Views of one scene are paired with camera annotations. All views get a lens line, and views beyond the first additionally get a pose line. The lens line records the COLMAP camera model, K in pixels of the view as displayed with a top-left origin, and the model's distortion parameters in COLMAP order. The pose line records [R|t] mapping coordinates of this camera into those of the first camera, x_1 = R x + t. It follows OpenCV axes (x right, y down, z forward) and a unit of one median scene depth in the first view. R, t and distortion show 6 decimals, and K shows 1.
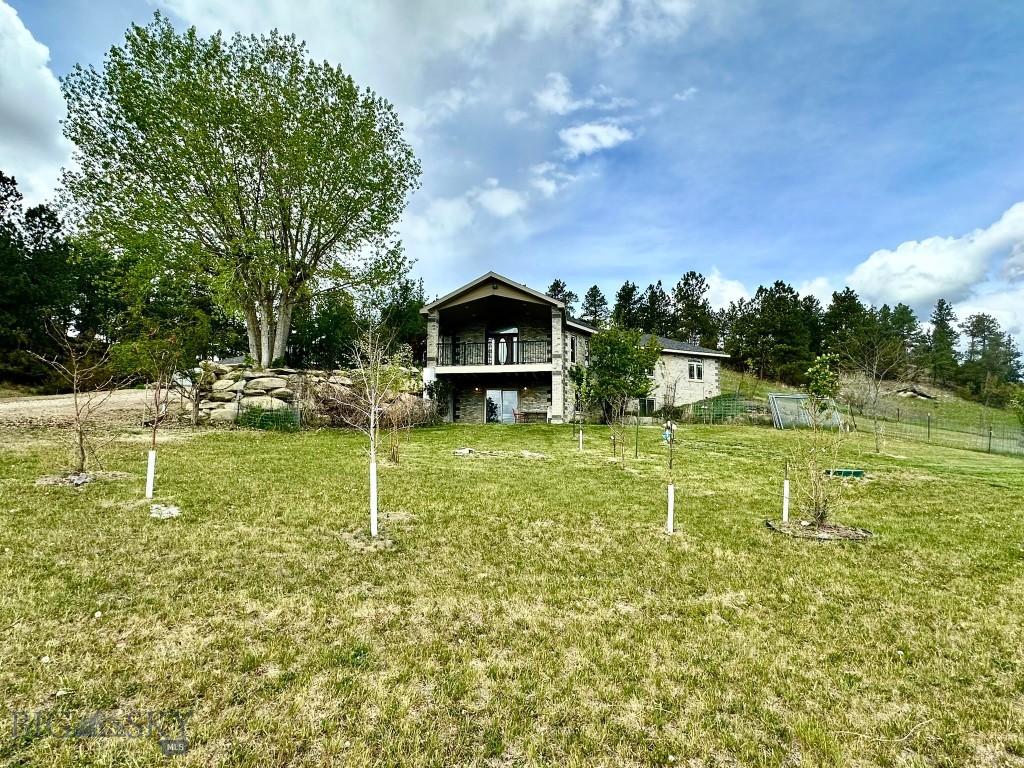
lens RADIAL K [[525.9, 0, 512.0], [0, 525.9, 384.0], [0, 0, 1]] dist [-0.003179, -0.000706]
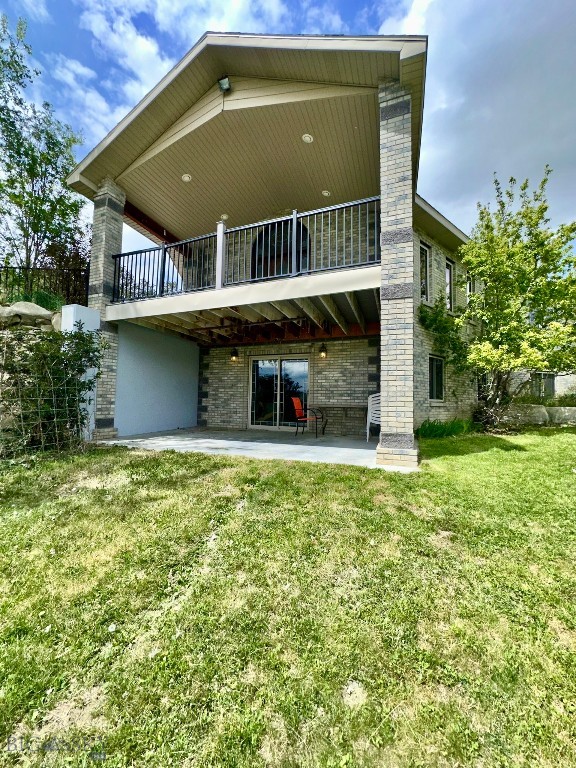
lens RADIAL K [[305.2, 0, 288.0], [0, 305.2, 384.0], [0, 0, 1]] dist [-0.003507, 0.000342]
pose [[0.978497, -0.010304, -0.206005, 0.057437], [0.020126, 0.998755, 0.045642, 0.025336], [0.205278, -0.048807, 0.977486, 0.785987]]
